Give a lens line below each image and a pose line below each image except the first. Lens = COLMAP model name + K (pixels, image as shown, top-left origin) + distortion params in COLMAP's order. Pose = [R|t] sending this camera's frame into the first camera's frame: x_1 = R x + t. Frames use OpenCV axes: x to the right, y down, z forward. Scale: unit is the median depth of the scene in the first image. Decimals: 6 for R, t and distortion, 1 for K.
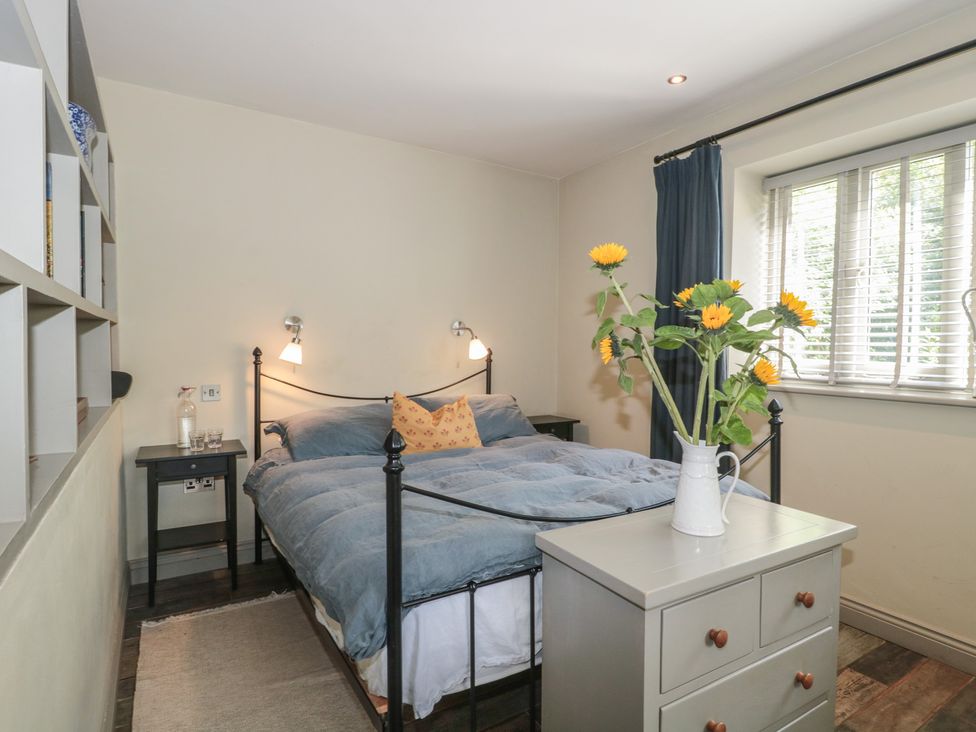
lens RADIAL K [[530.8, 0, 489.3], [0, 530.8, 364.7], [0, 0, 1]] dist [0.003180, -0.015488]
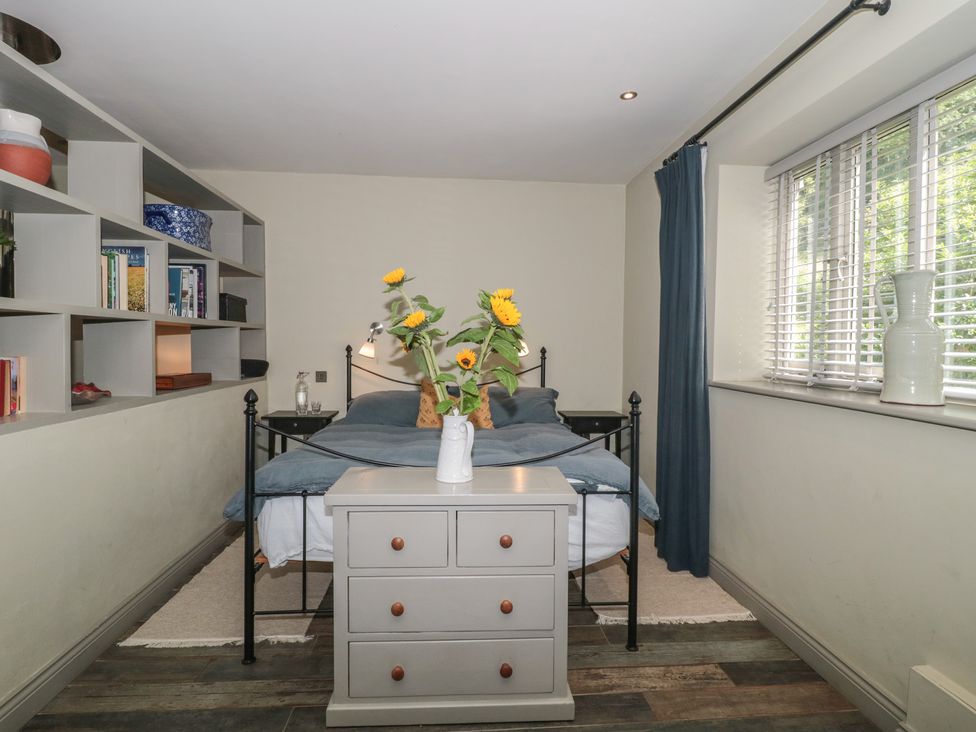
lens RADIAL K [[530.8, 0, 489.3], [0, 530.8, 364.7], [0, 0, 1]] dist [0.003180, -0.015488]
pose [[0.891214, 0.018434, -0.453209, 0.596606], [-0.020959, 0.999780, -0.000549, 0.013304], [0.453099, 0.009988, 0.891404, -0.079657]]
